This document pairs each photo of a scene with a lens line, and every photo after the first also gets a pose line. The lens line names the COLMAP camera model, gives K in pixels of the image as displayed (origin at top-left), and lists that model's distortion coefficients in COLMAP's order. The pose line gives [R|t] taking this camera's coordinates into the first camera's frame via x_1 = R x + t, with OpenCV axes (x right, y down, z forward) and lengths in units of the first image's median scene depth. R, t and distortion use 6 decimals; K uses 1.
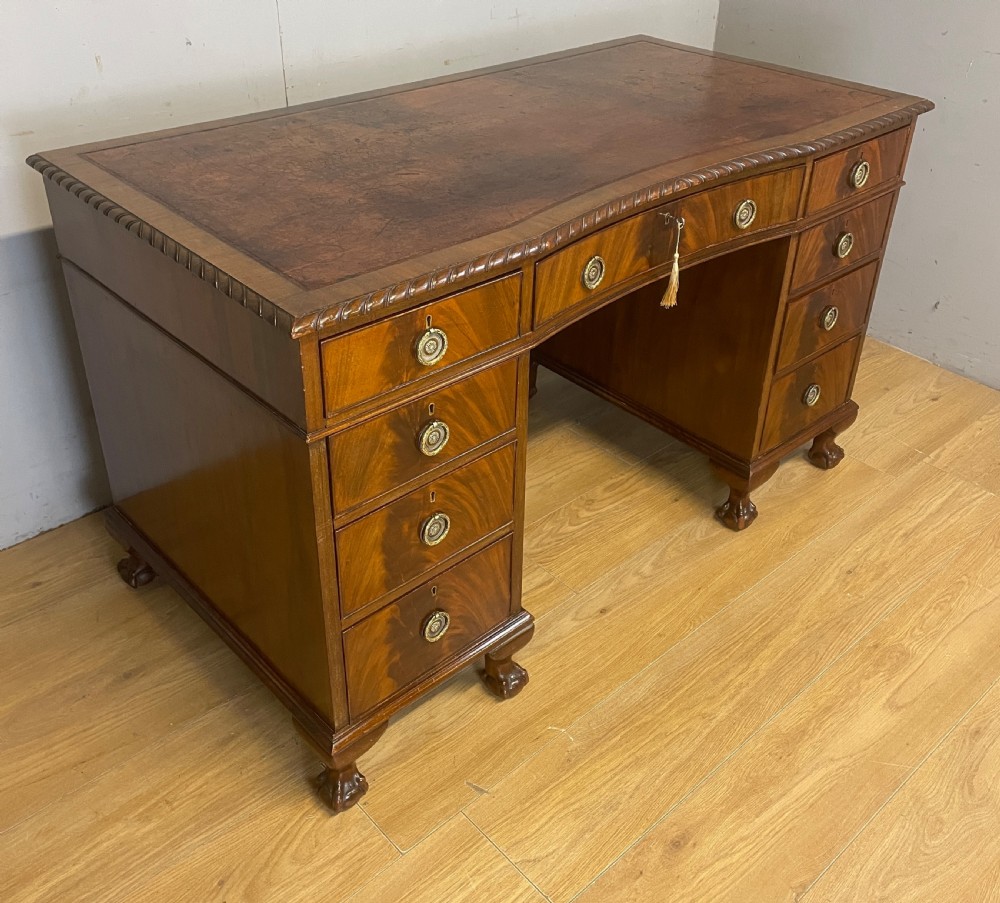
lens RADIAL K [[1013.2, 0, 503.3], [0, 1013.2, 389.2], [0, 0, 1]] dist [0.105242, -0.145193]
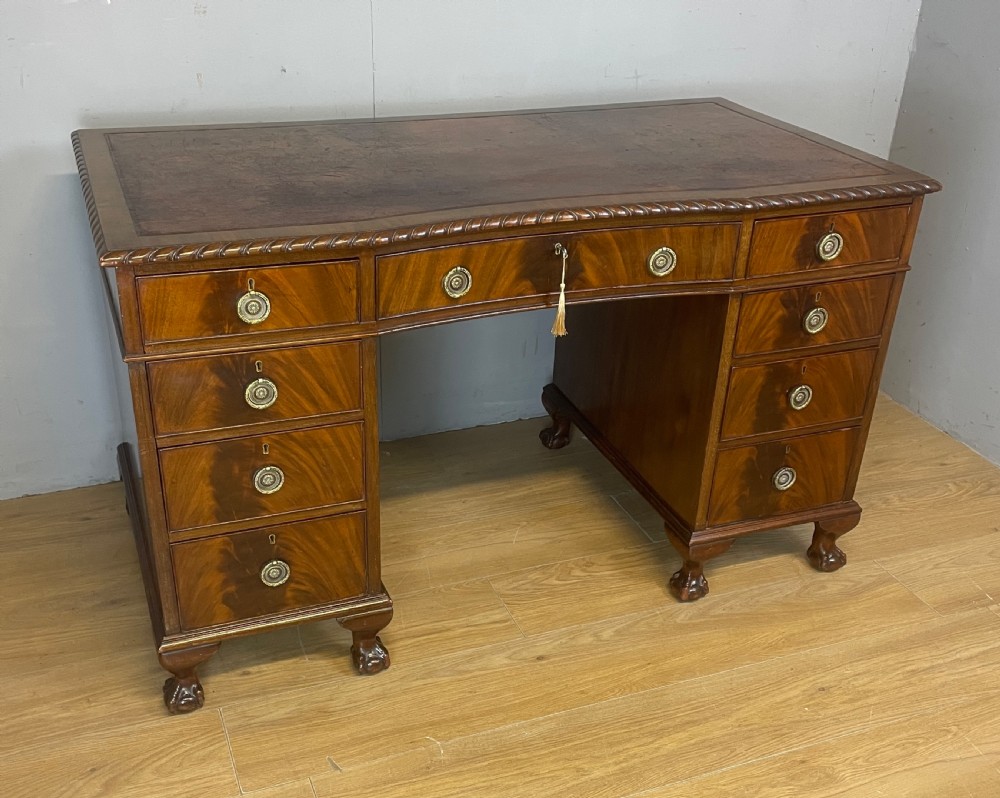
lens RADIAL K [[1086.6, 0, 474.0], [0, 1086.6, 462.1], [0, 0, 1]] dist [0.132598, -0.268136]
pose [[0.925658, 0.190704, -0.326787, 0.483425], [-0.201346, 0.979519, 0.001287, 0.062908], [0.320340, 0.064606, 0.945097, -0.075759]]
